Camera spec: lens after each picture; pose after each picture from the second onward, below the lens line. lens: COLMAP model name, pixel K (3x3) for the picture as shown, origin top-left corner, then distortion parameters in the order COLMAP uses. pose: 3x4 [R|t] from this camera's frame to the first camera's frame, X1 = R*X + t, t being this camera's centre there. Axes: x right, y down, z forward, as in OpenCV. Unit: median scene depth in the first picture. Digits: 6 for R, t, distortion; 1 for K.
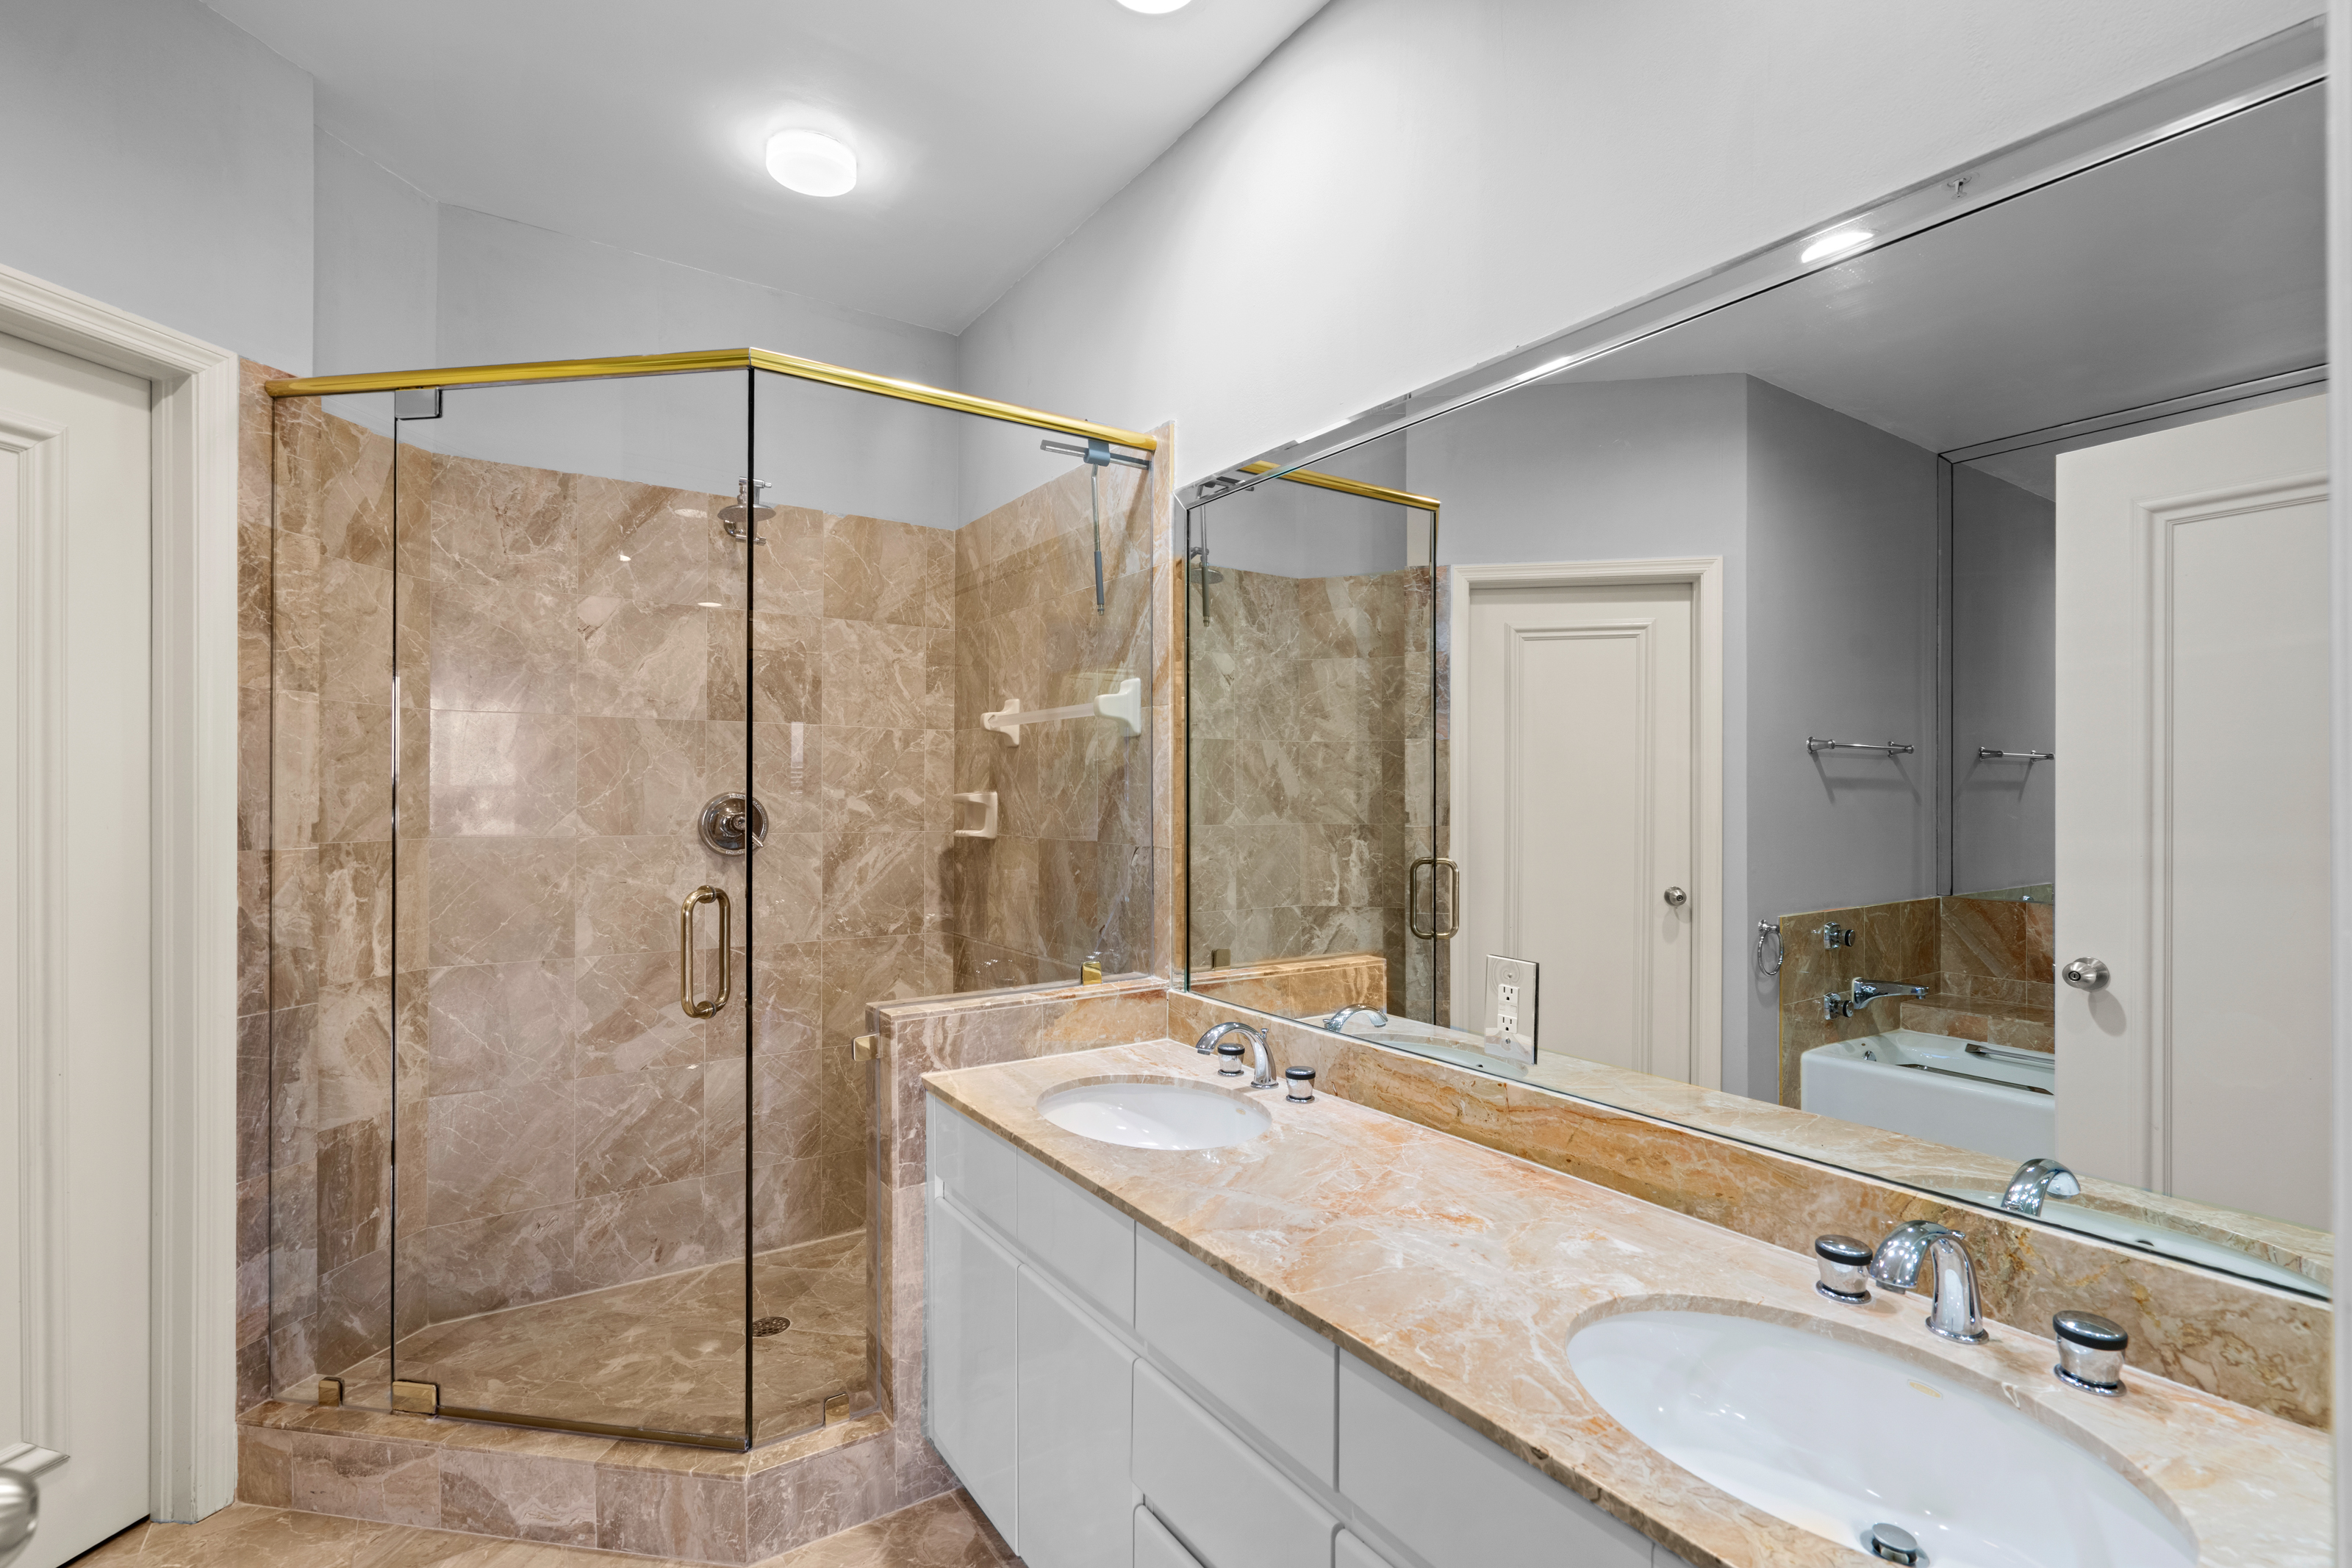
lens RADIAL K [[1067.9, 0, 1167.8], [0, 1067.9, 795.9], [0, 0, 1]] dist [-0.010510, 0.005794]
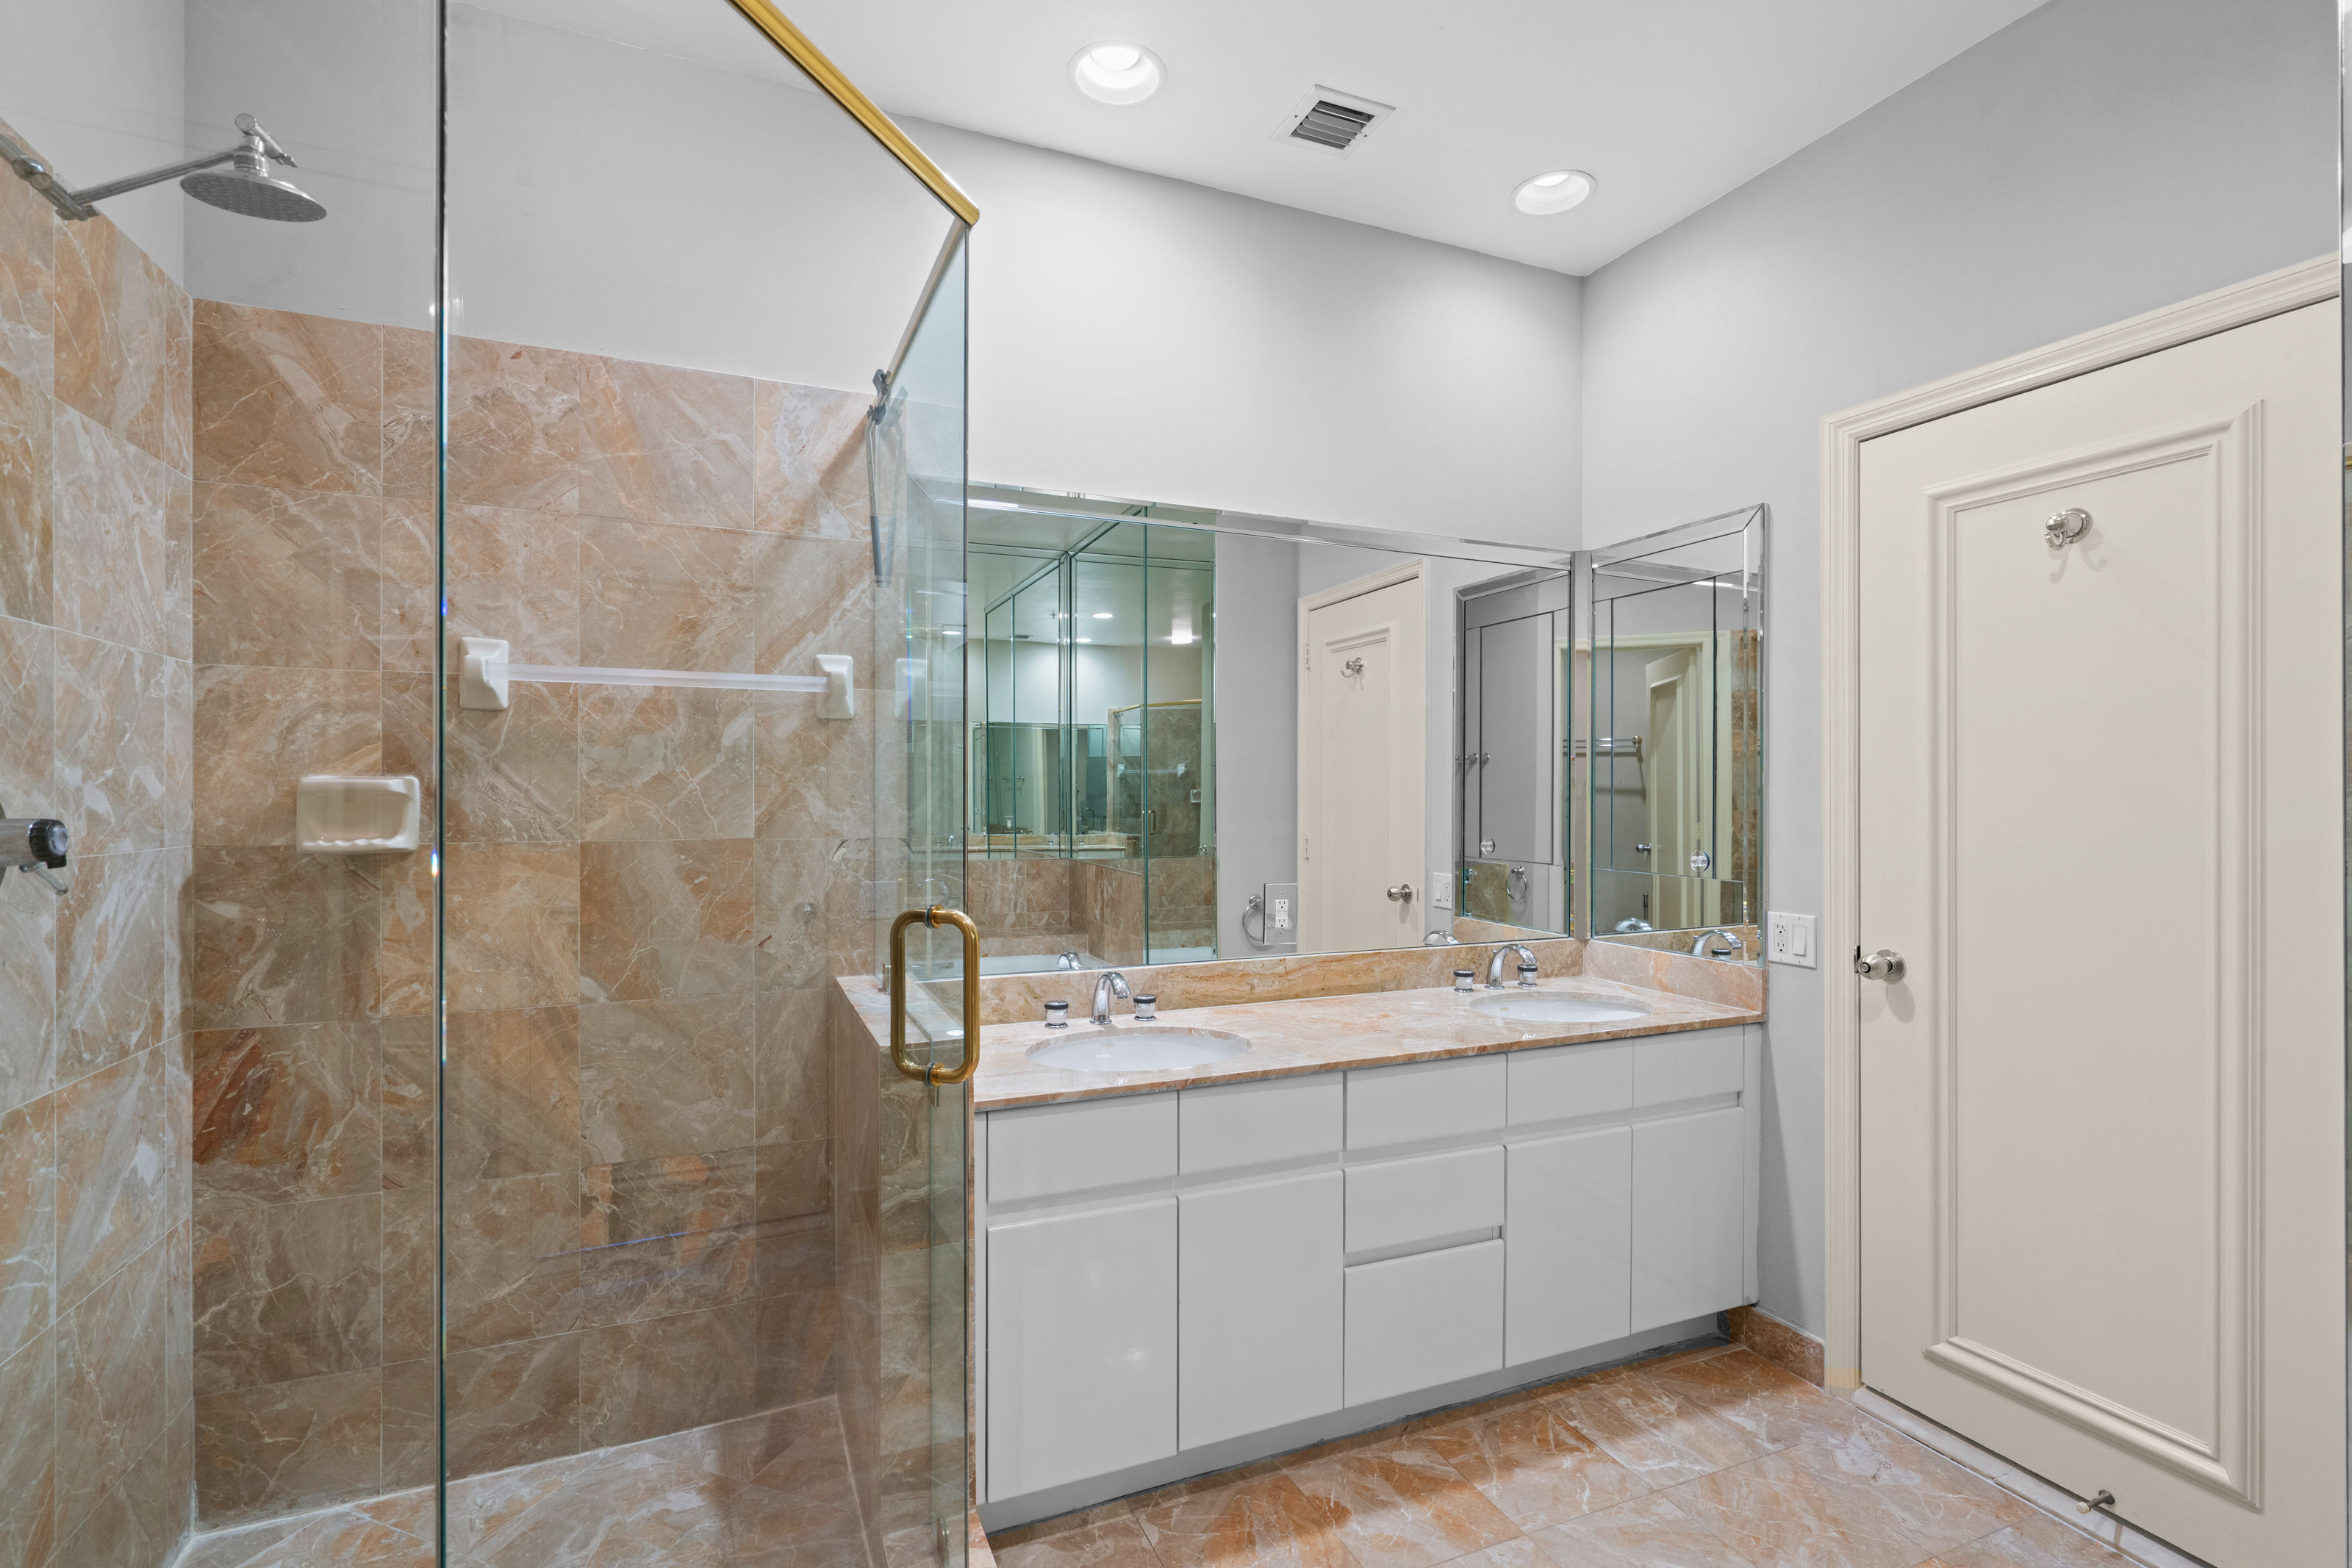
lens RADIAL K [[1067.9, 0, 1166.0], [0, 1067.9, 790.6], [0, 0, 1]] dist [-0.010510, 0.005794]
pose [[0.197132, -0.000709, 0.980377, -0.679930], [-0.001804, 0.999998, 0.001086, 0.003186], [-0.980375, -0.001983, 0.197131, 0.429375]]
